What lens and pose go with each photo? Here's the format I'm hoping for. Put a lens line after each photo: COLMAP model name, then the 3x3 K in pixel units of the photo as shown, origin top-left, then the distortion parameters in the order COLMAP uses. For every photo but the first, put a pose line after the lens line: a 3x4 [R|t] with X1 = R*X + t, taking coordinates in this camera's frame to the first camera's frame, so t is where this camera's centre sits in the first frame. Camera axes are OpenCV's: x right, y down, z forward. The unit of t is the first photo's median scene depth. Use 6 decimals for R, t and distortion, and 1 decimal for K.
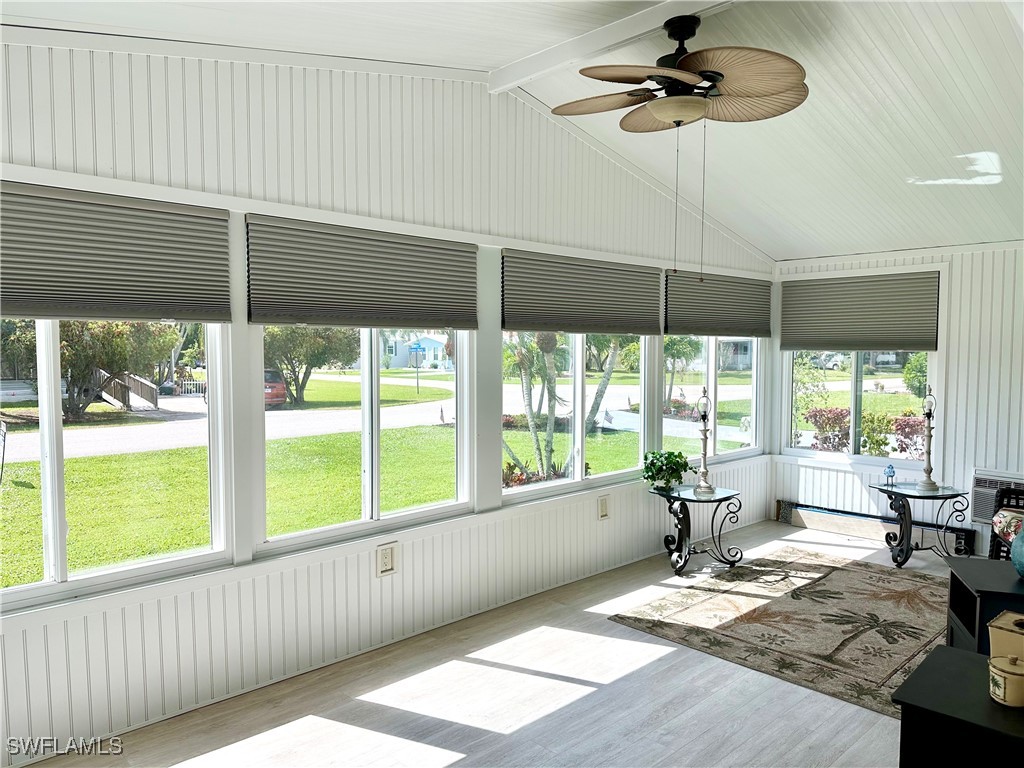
lens RADIAL K [[712.9, 0, 509.3], [0, 712.9, 396.1], [0, 0, 1]] dist [0.068866, -0.090669]
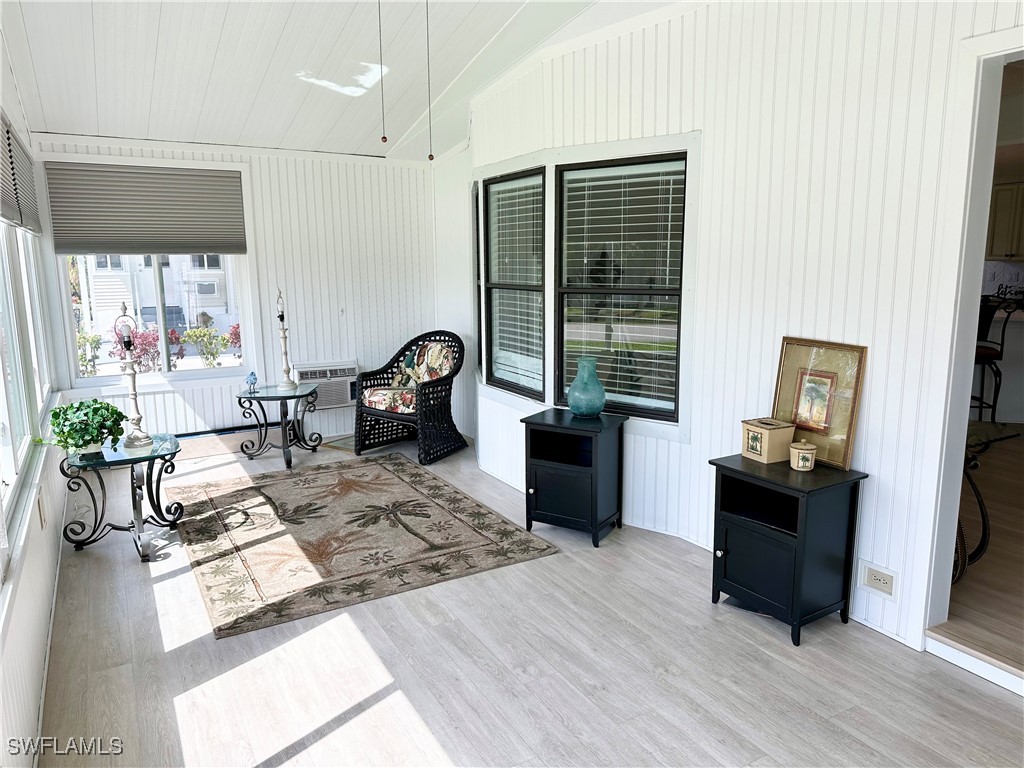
lens RADIAL K [[712.9, 0, 514.5], [0, 712.9, 385.1], [0, 0, 1]] dist [0.068866, -0.090669]
pose [[0.239614, -0.170053, 0.955860, -0.359266], [0.071123, 0.984970, 0.157403, -0.016608], [-0.968260, 0.030267, 0.248107, 0.470090]]
